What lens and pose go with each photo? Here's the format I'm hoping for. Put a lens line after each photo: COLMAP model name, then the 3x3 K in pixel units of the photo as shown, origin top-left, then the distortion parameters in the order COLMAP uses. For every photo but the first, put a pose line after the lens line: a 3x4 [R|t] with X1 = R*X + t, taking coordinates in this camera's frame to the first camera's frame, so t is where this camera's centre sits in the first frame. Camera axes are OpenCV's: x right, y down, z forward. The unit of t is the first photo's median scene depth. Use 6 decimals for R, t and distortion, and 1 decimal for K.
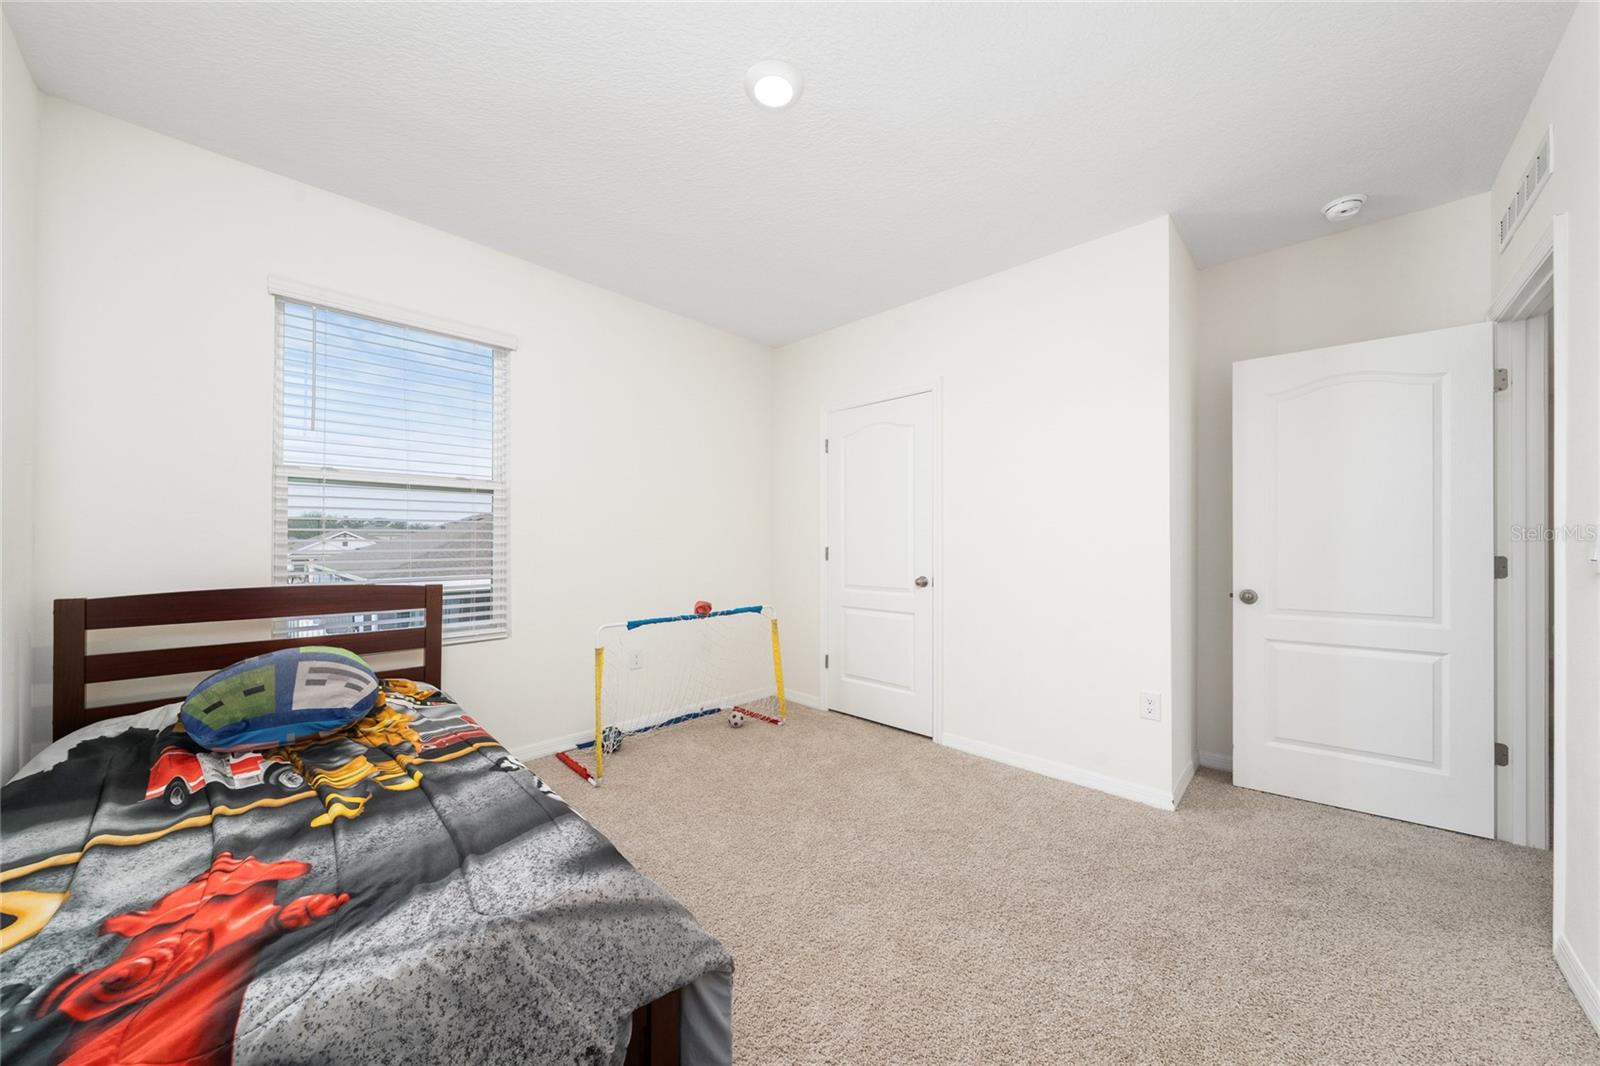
lens RADIAL K [[555.8, 0, 798.3], [0, 555.8, 547.2], [0, 0, 1]] dist [0.000757, 0.000065]
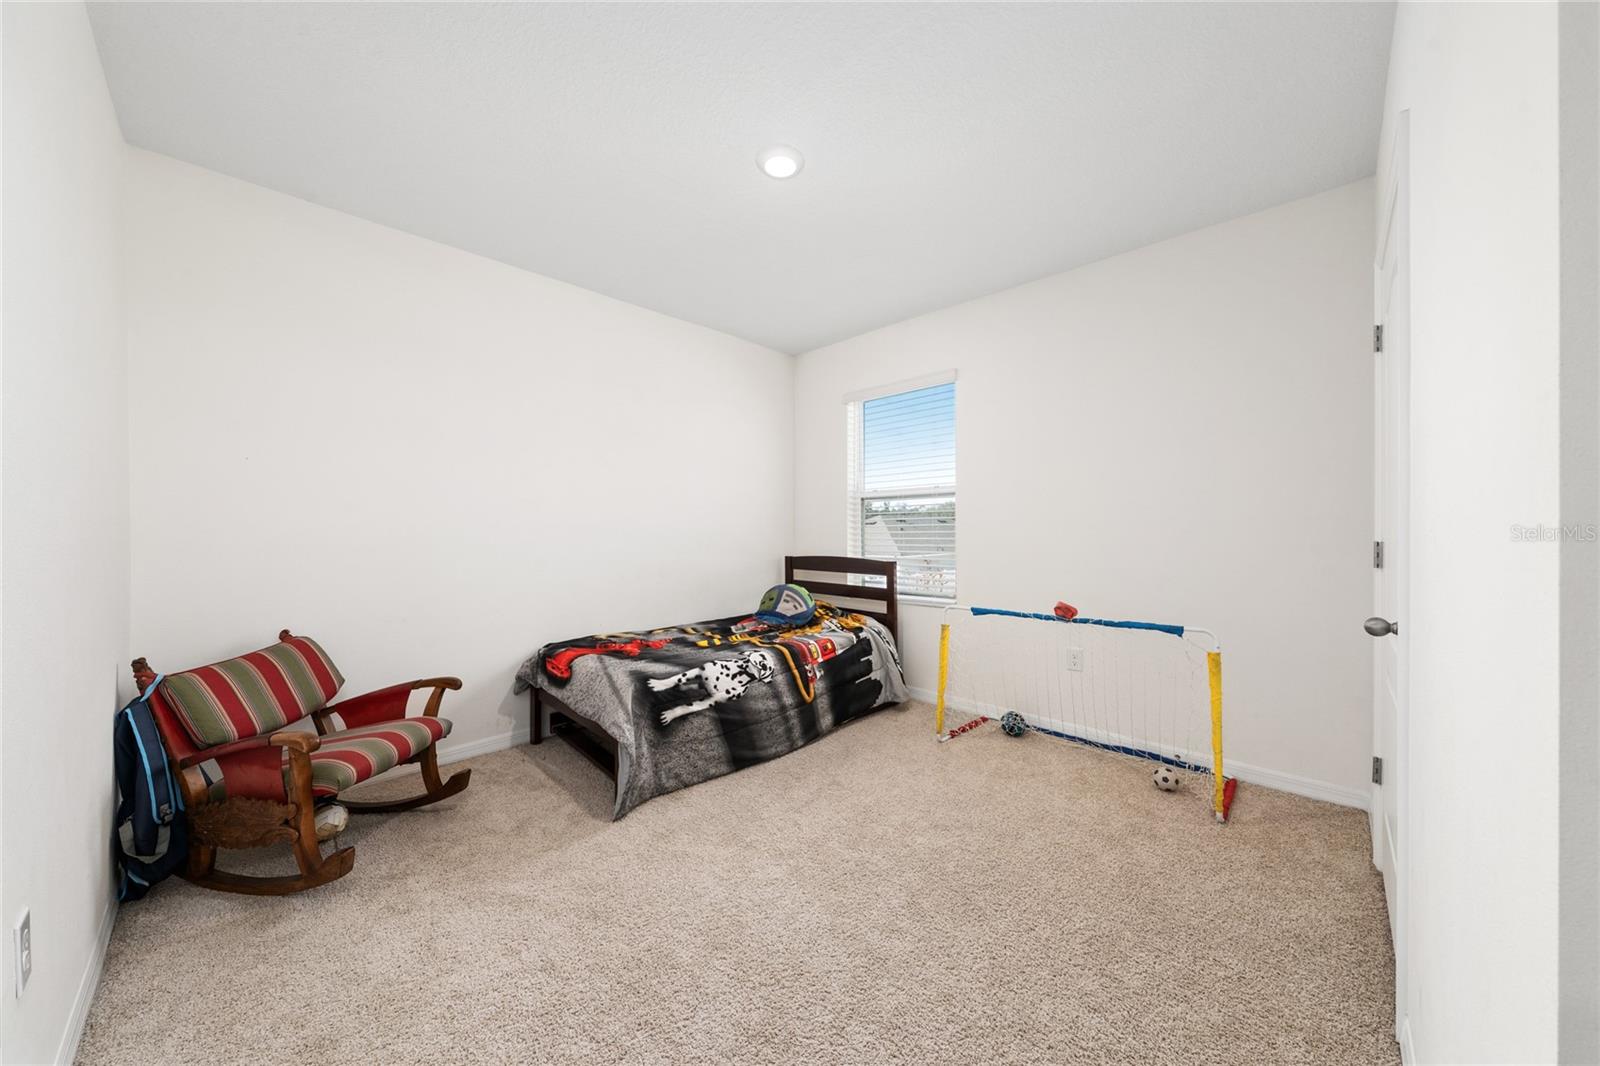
lens RADIAL K [[546.1, 0, 797.8], [0, 546.1, 537.8], [0, 0, 1]] dist [-0.001339, -0.000091]
pose [[-0.004309, 0.010084, -0.999940, 0.674684], [-0.003346, 0.999943, 0.010098, -0.008516], [0.999985, 0.003390, -0.004275, 0.602002]]
